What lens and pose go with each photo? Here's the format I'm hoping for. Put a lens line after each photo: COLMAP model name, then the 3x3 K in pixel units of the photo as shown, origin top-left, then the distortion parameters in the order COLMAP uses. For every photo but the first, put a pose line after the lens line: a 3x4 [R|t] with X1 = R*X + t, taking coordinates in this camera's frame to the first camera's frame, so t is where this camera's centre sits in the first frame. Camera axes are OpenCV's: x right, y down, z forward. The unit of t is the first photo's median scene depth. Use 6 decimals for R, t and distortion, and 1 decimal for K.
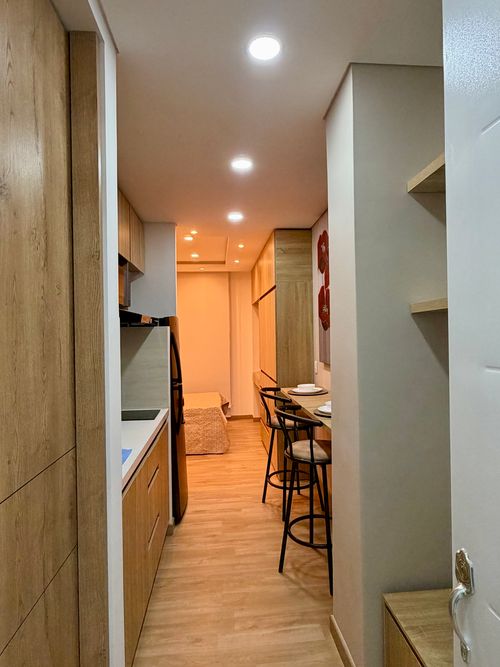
lens RADIAL K [[386.4, 0, 248.7], [0, 386.4, 336.4], [0, 0, 1]] dist [-0.000691, -0.001921]
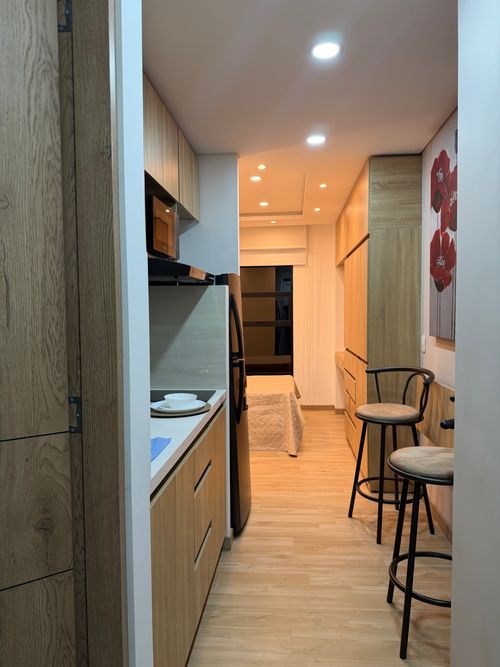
lens RADIAL K [[472.7, 0, 250.9], [0, 472.7, 332.8], [0, 0, 1]] dist [0.053514, -0.076077]
pose [[0.985957, 0.014221, -0.166390, -0.000702], [-0.005779, 0.998677, 0.051106, 0.021303], [0.166896, -0.049427, 0.984735, 0.068979]]
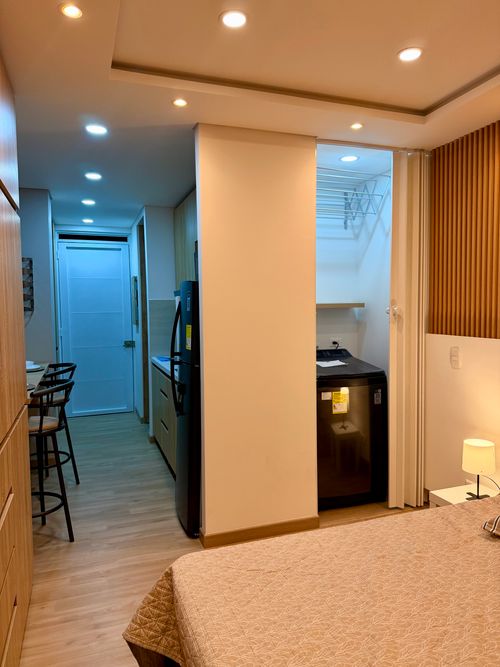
lens RADIAL K [[472.7, 0, 254.0], [0, 472.7, 337.0], [0, 0, 1]] dist [0.053514, -0.076077]
pose [[-0.963716, 0.041638, -0.263660, -0.068607], [0.024443, 0.997375, 0.068166, 0.001240], [0.265806, 0.059248, -0.962204, 2.017524]]
